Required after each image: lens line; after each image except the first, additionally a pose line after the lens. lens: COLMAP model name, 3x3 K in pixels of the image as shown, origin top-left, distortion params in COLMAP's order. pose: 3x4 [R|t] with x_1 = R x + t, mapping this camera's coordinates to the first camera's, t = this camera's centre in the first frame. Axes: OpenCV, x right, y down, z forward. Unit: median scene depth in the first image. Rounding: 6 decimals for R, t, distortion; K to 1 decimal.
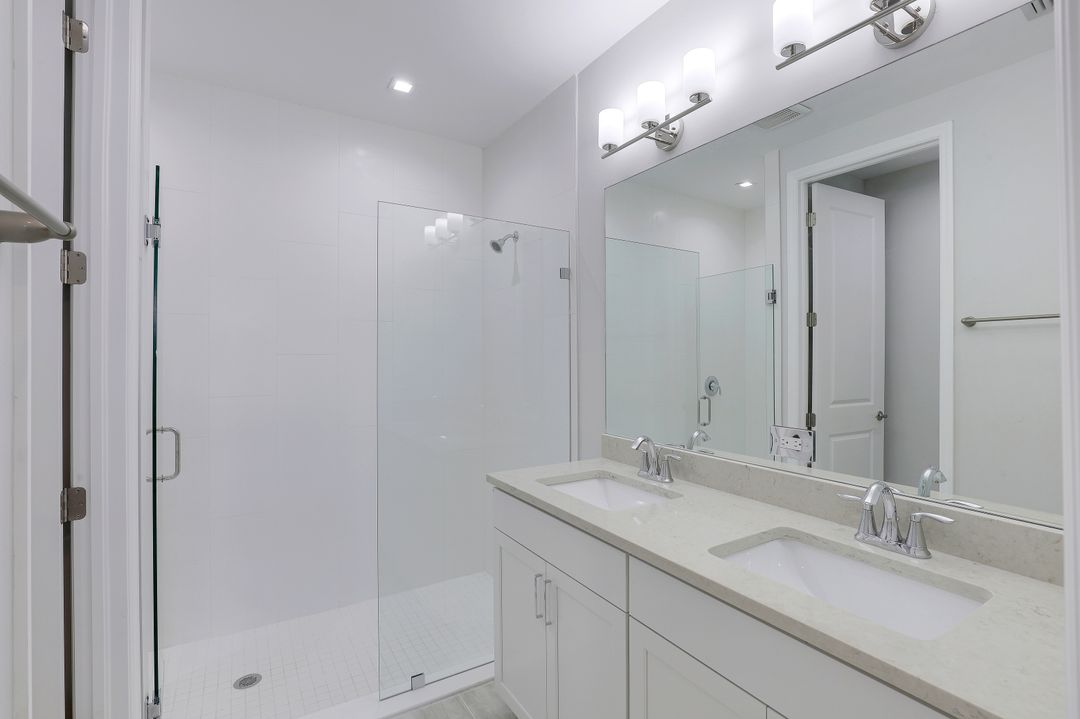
lens RADIAL K [[507.6, 0, 545.6], [0, 507.6, 359.9], [0, 0, 1]] dist [-0.015029, 0.000987]
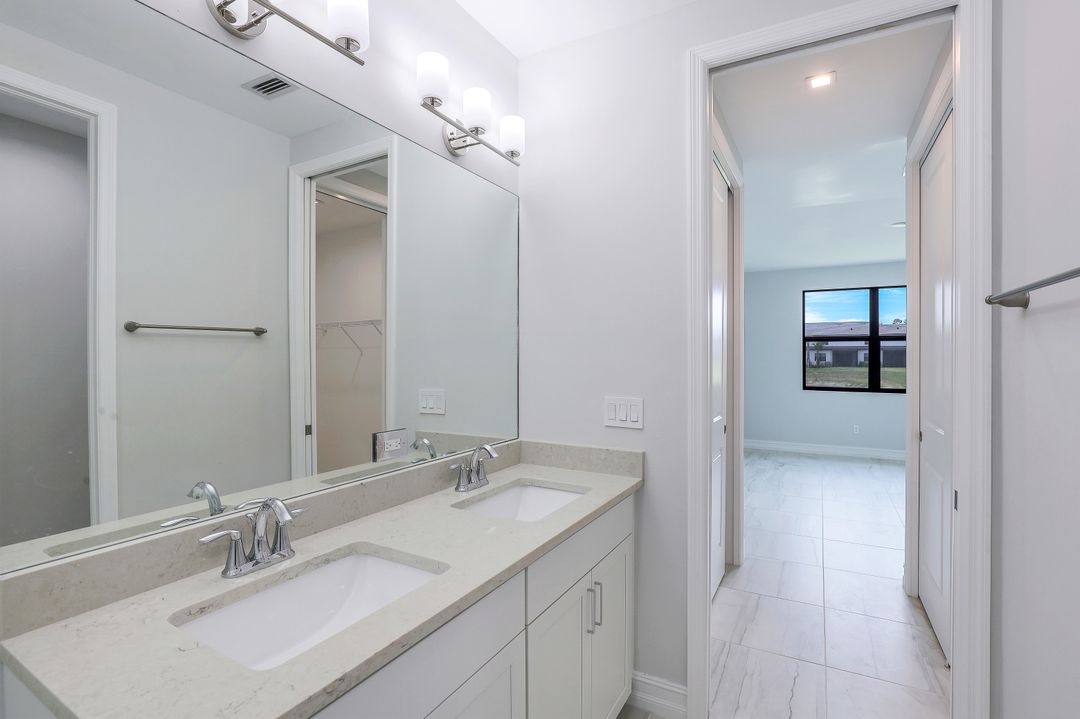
lens RADIAL K [[499.4, 0, 547.5], [0, 499.4, 355.6], [0, 0, 1]] dist [-0.021355, 0.000900]
pose [[-0.509975, 0.011094, 0.860117, -0.542782], [0.003589, 0.999936, -0.010770, -0.009781], [-0.860182, -0.002405, -0.509982, 1.155370]]
